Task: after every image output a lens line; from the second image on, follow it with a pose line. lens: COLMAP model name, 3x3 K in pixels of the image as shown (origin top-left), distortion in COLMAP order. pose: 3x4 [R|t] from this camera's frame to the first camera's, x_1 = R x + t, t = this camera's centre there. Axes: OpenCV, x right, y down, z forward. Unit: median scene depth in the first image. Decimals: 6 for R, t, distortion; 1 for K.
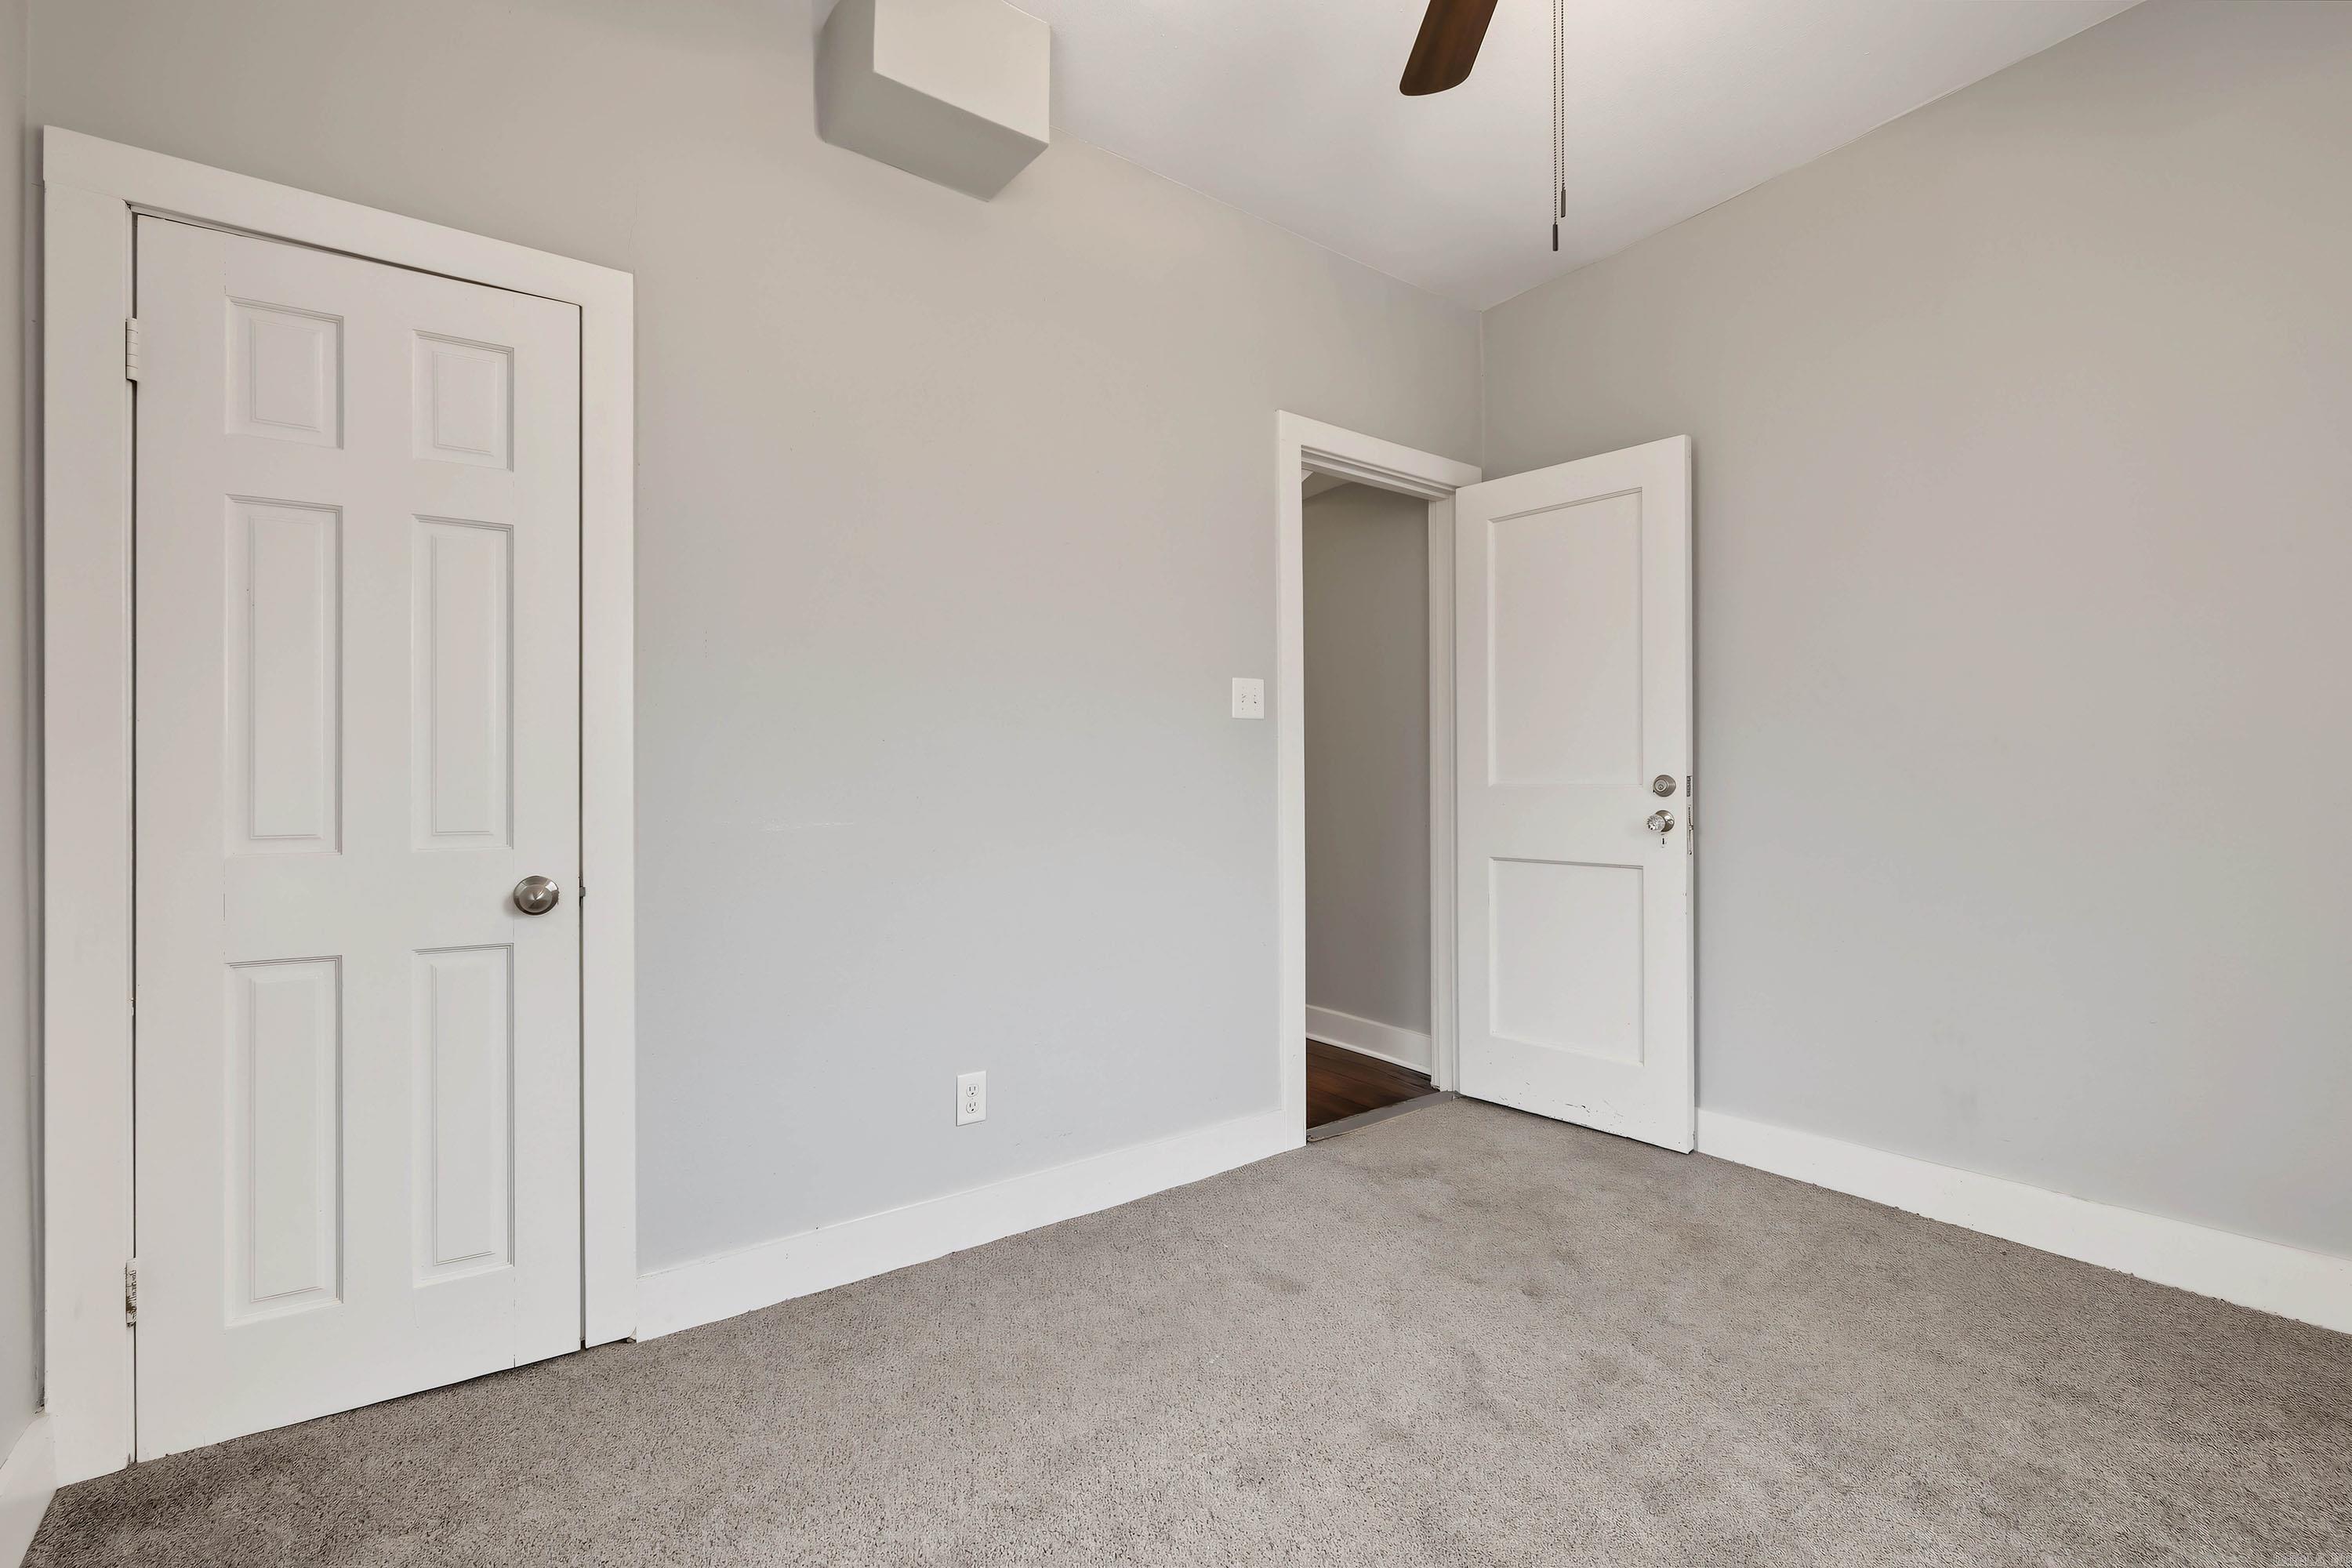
lens RADIAL K [[1037.3, 0, 1186.1], [0, 1037.3, 773.9], [0, 0, 1]] dist [-0.015455, 0.003724]
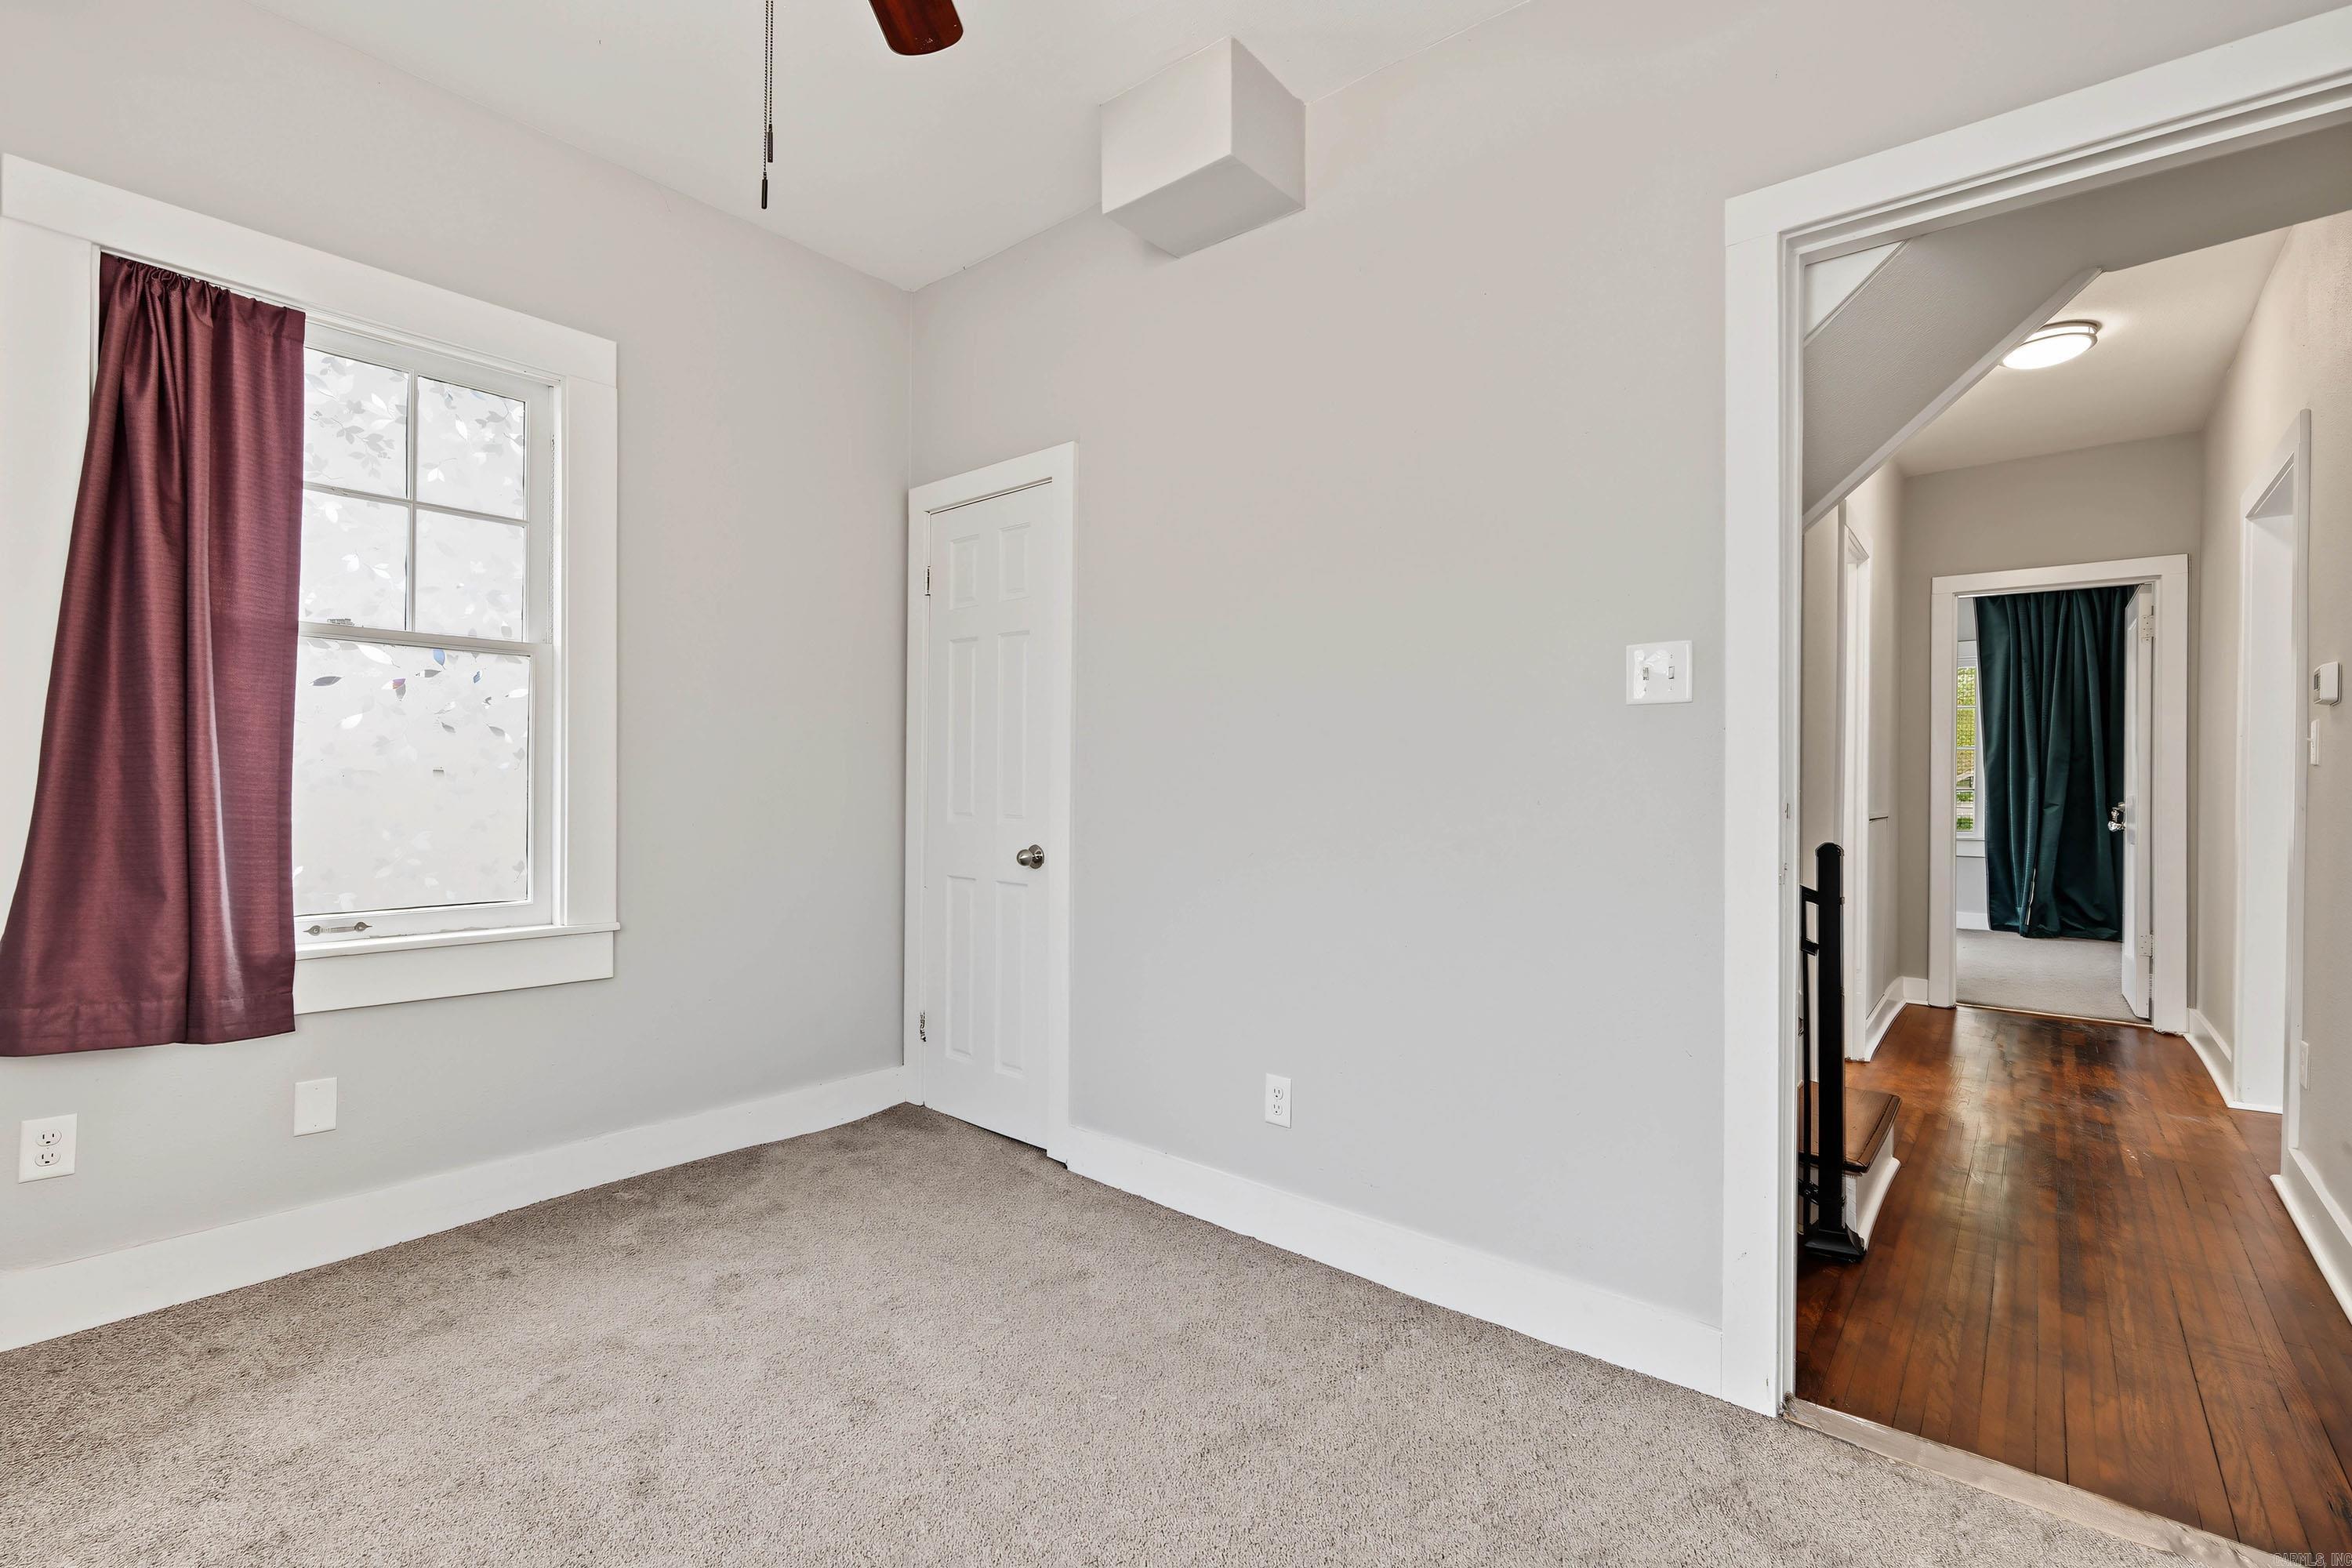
lens RADIAL K [[1037.3, 0, 1174.9], [0, 1037.3, 790.1], [0, 0, 1]] dist [-0.015455, 0.003724]
pose [[0.220864, 0.010572, -0.975247, 0.763968], [-0.009083, 0.999920, 0.008782, -0.001556], [0.975262, 0.006919, 0.220943, 0.671416]]
